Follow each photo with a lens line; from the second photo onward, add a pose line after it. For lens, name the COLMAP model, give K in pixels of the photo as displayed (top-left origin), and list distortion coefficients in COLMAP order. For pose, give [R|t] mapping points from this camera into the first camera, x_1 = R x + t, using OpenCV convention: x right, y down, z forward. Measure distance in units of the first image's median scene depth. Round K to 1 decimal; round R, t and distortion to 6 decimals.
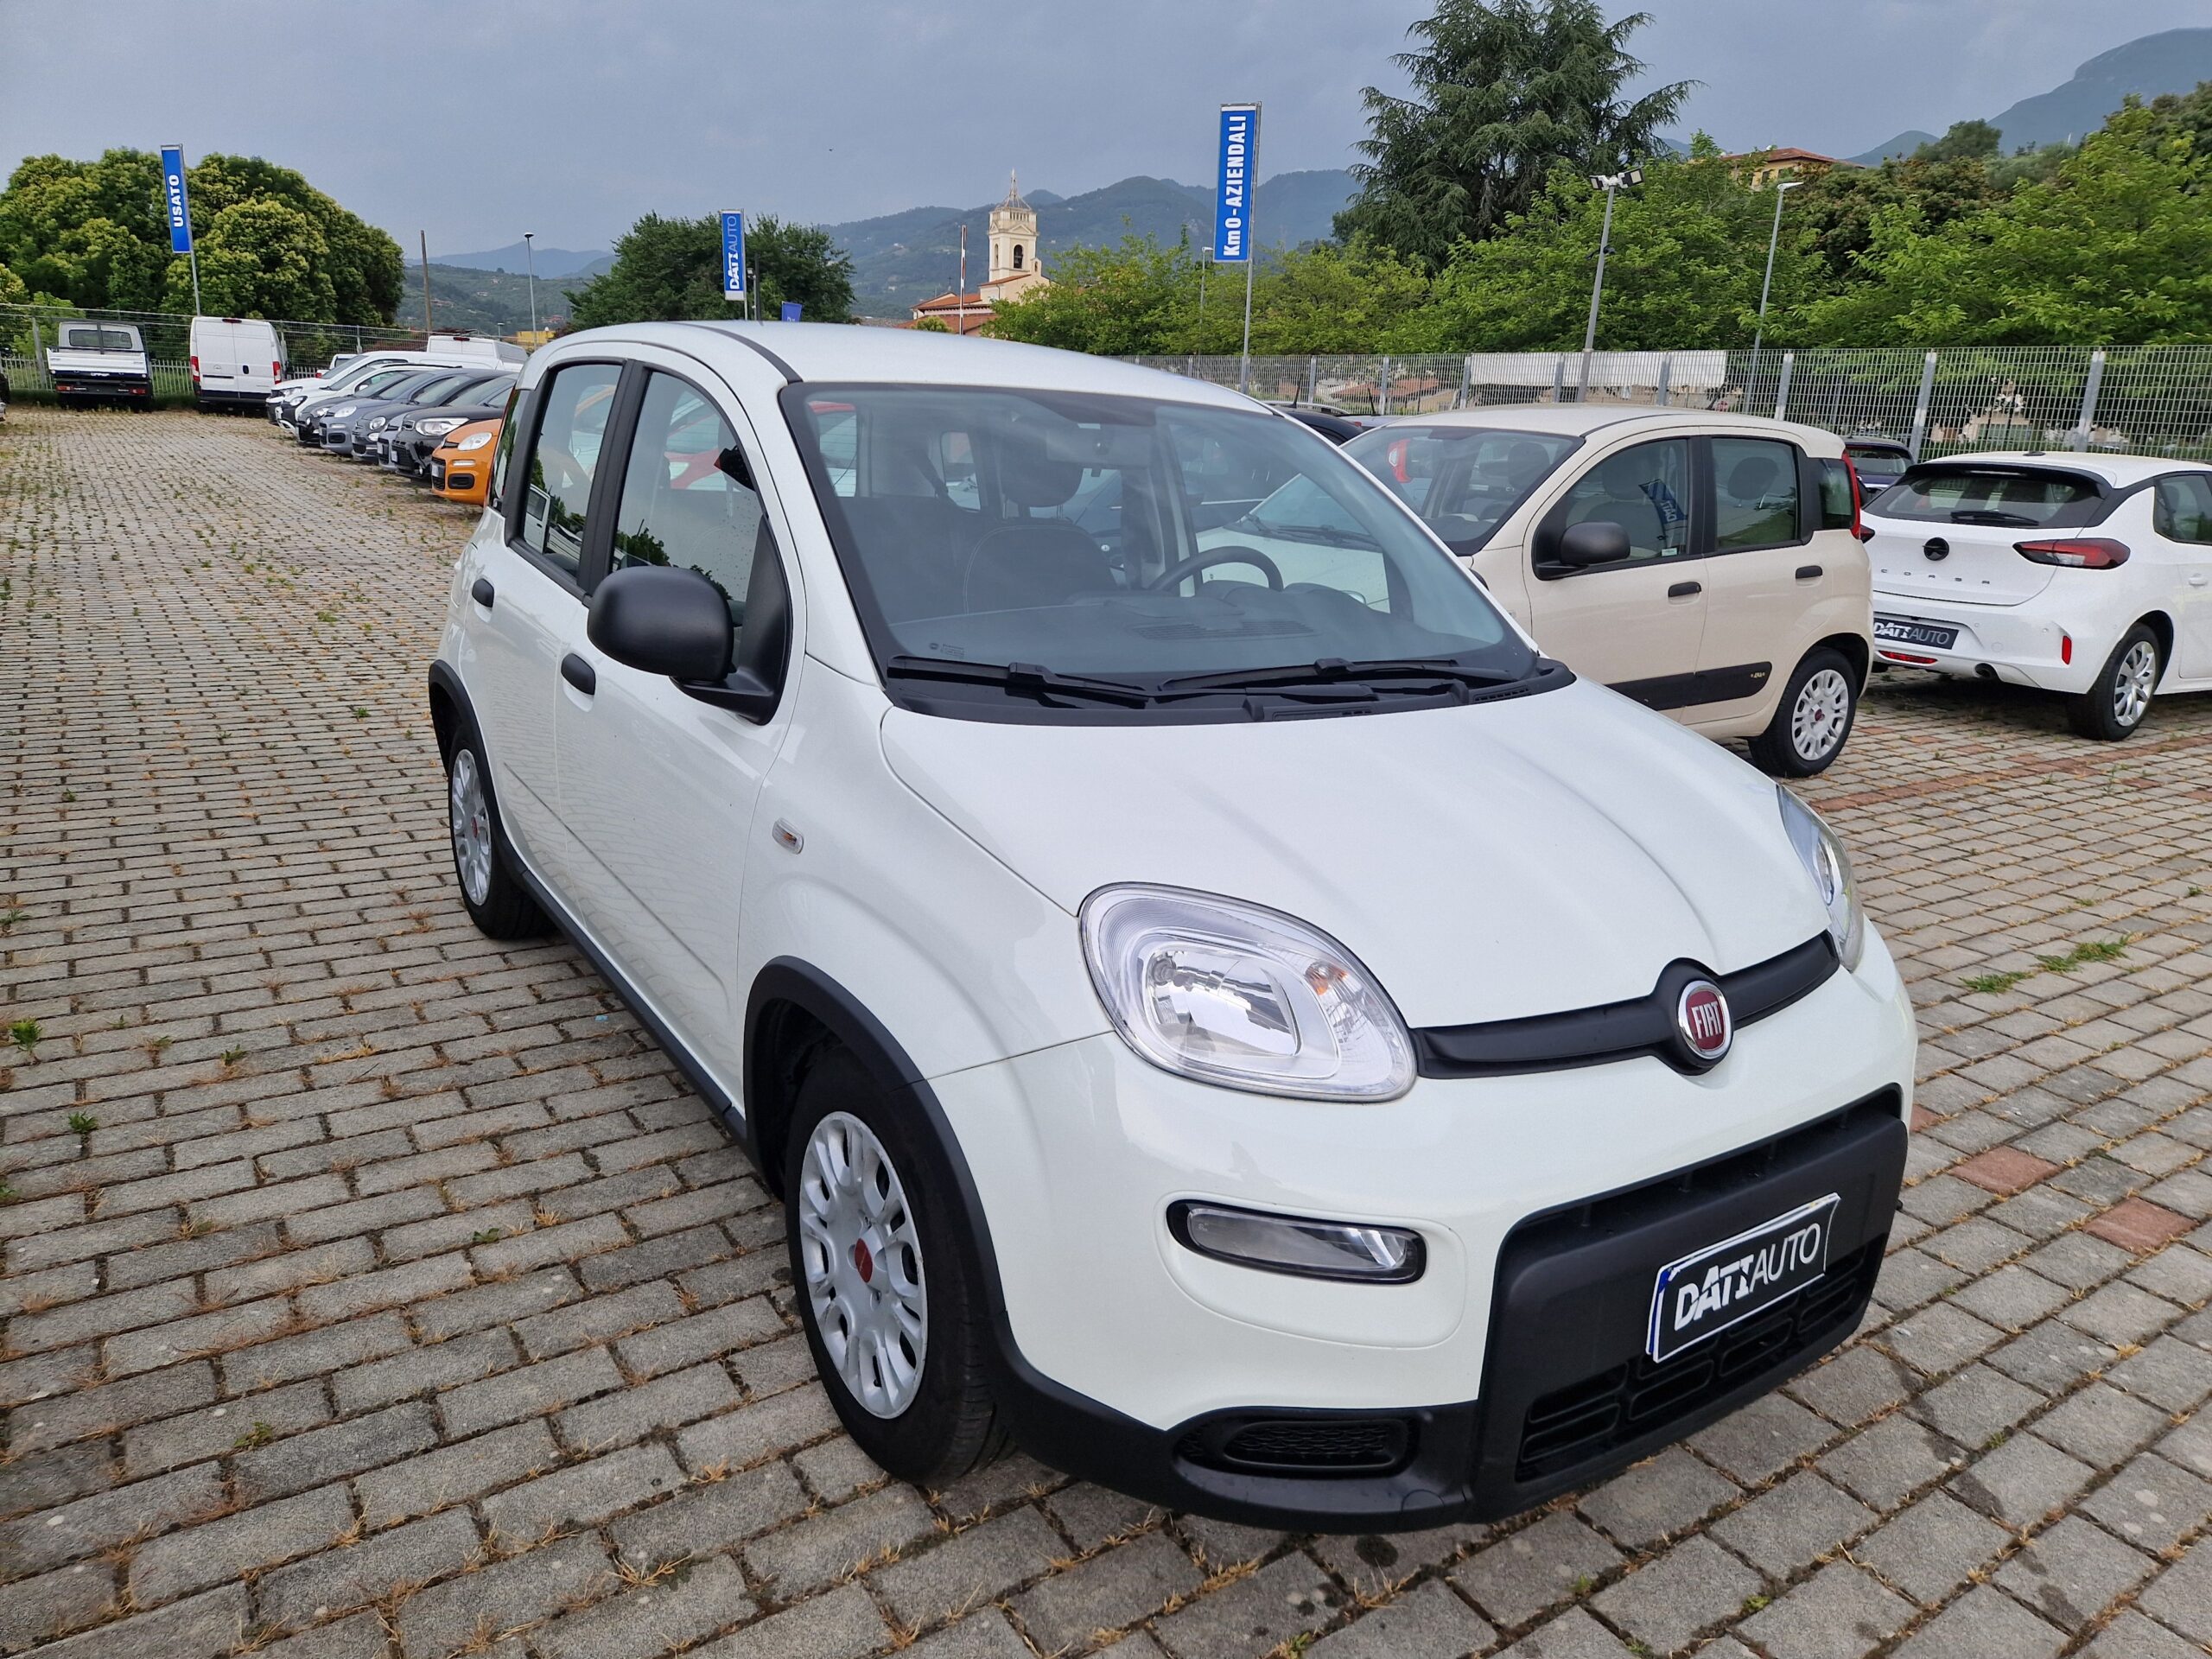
lens RADIAL K [[1448.5, 0, 1111.1], [0, 1448.5, 881.7], [0, 0, 1]] dist [0.053260, -0.044456]
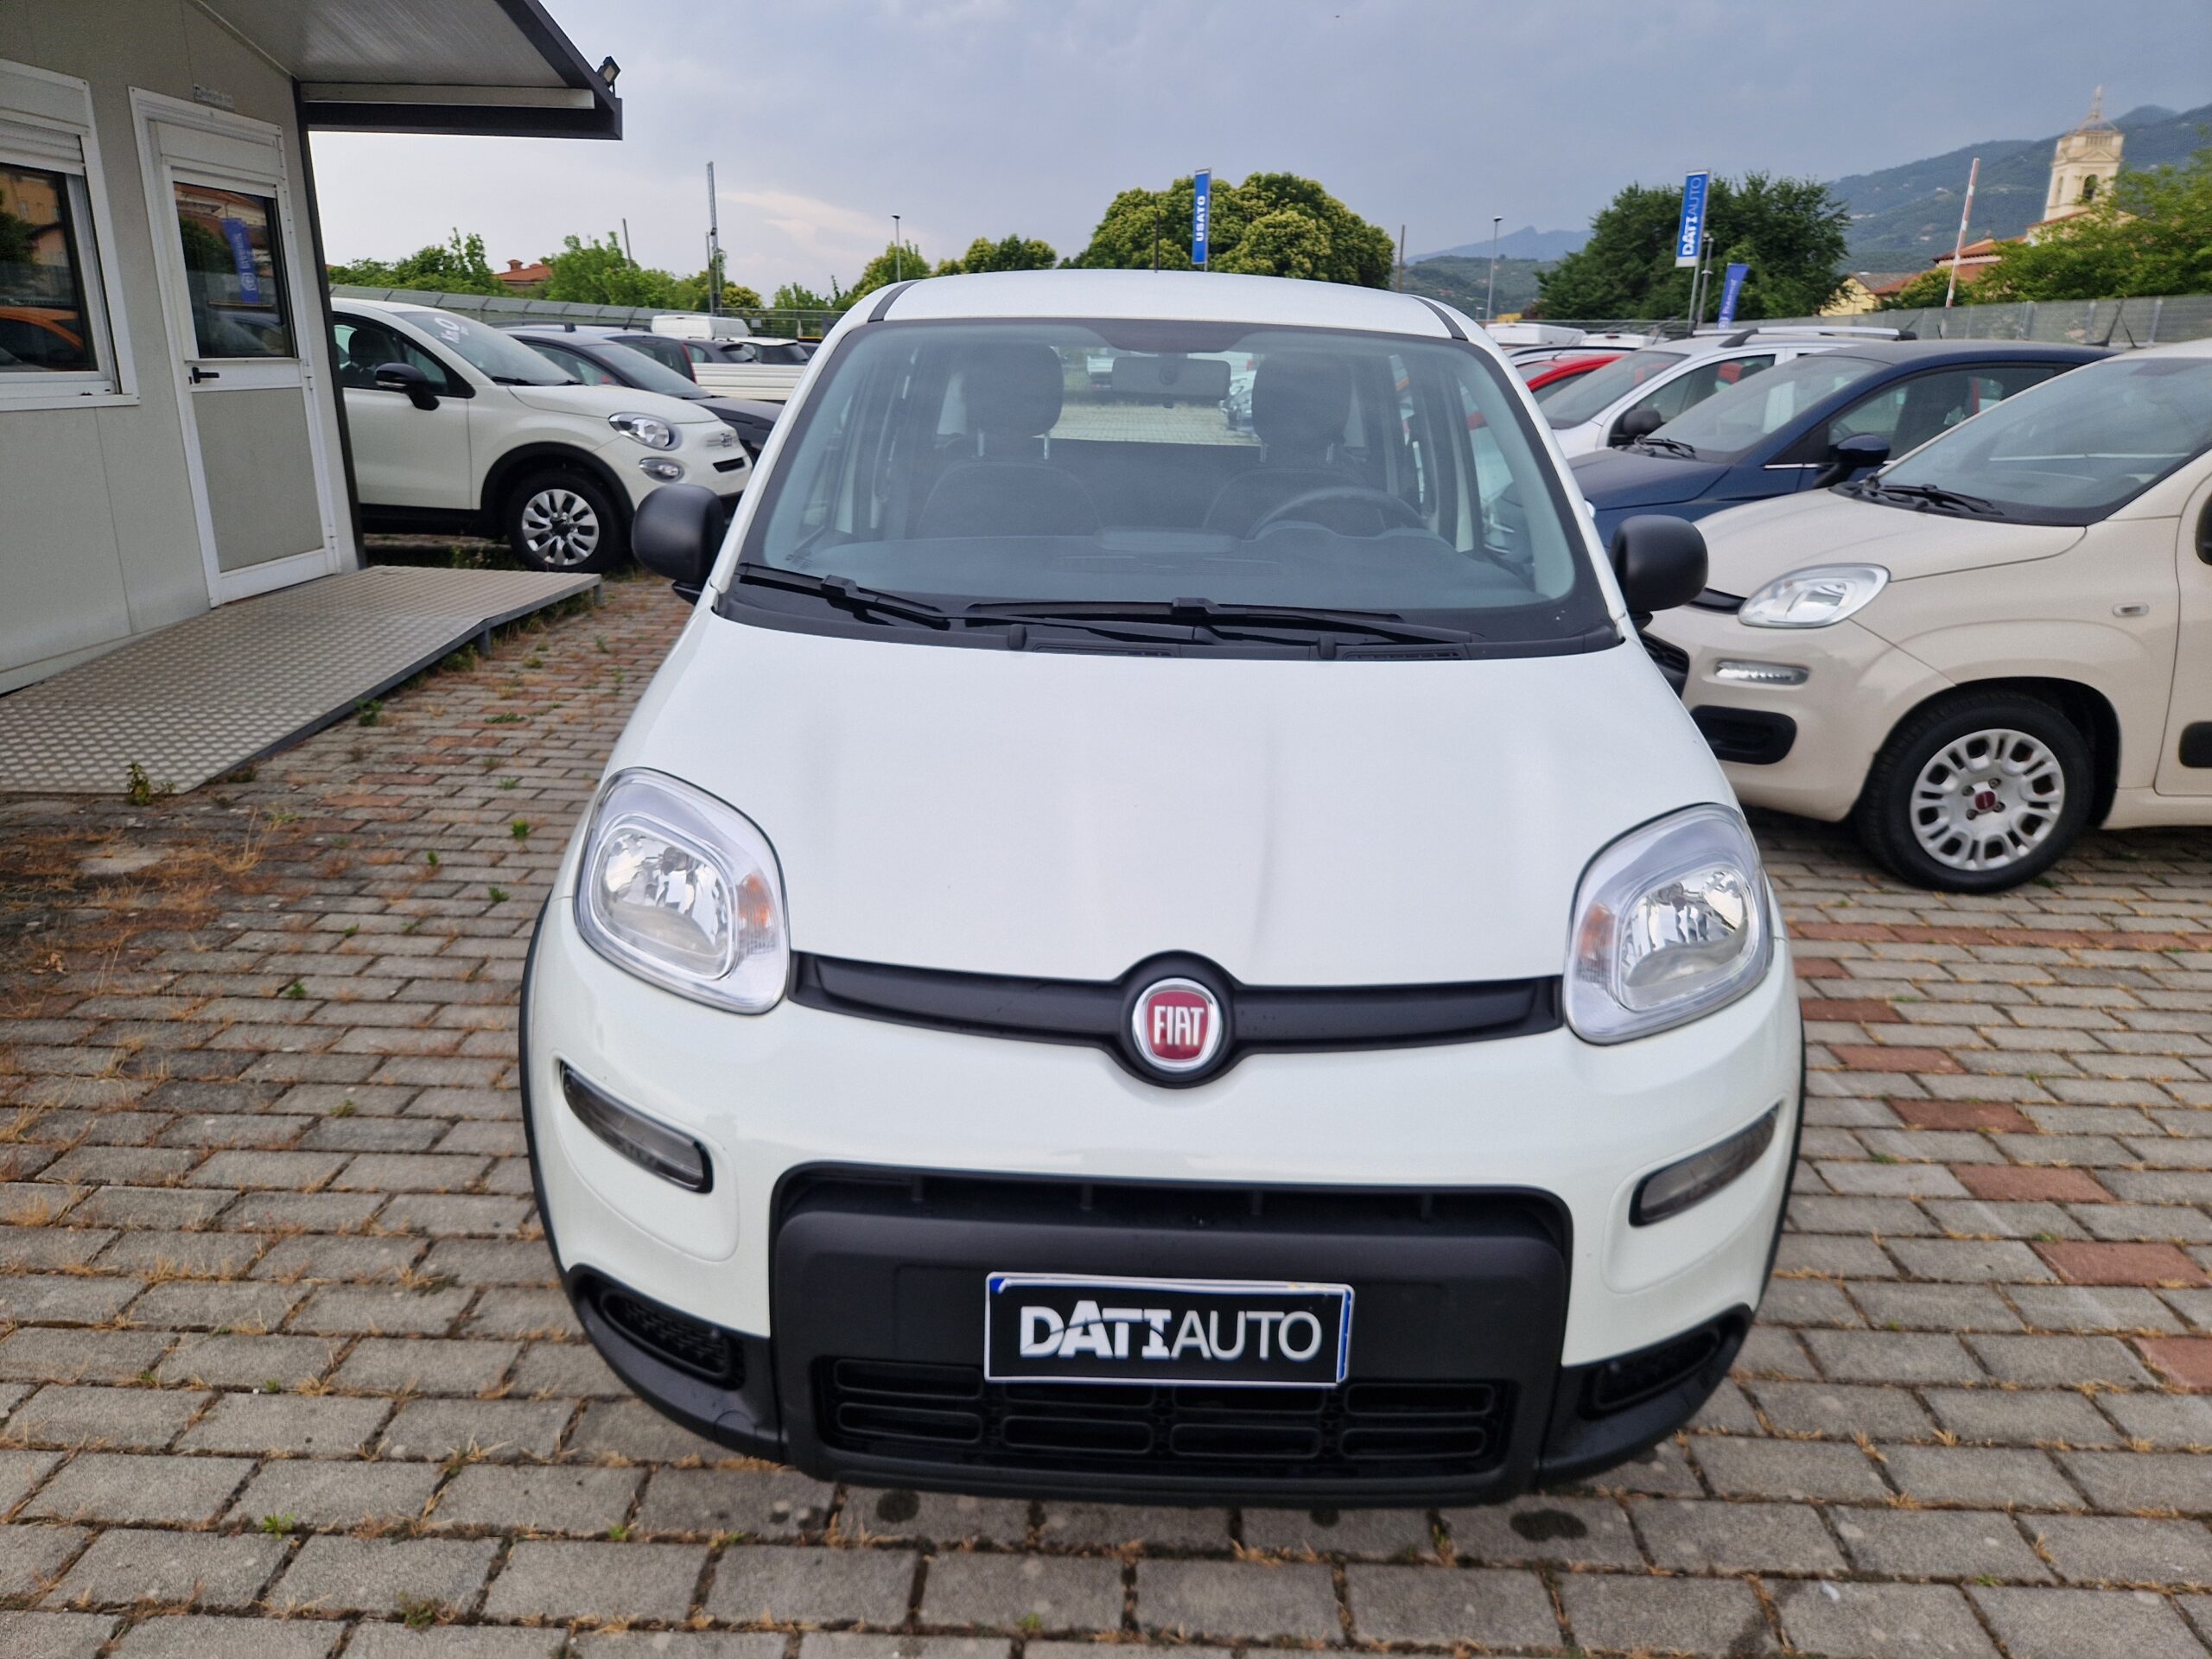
lens RADIAL K [[1448.5, 0, 1111.1], [0, 1448.5, 881.7], [0, 0, 1]] dist [0.053260, -0.044456]
pose [[0.818013, 0.162381, -0.551804, 0.464688], [-0.155009, 0.986066, 0.060382, -0.017710], [0.553920, 0.036141, 0.831785, 0.158500]]
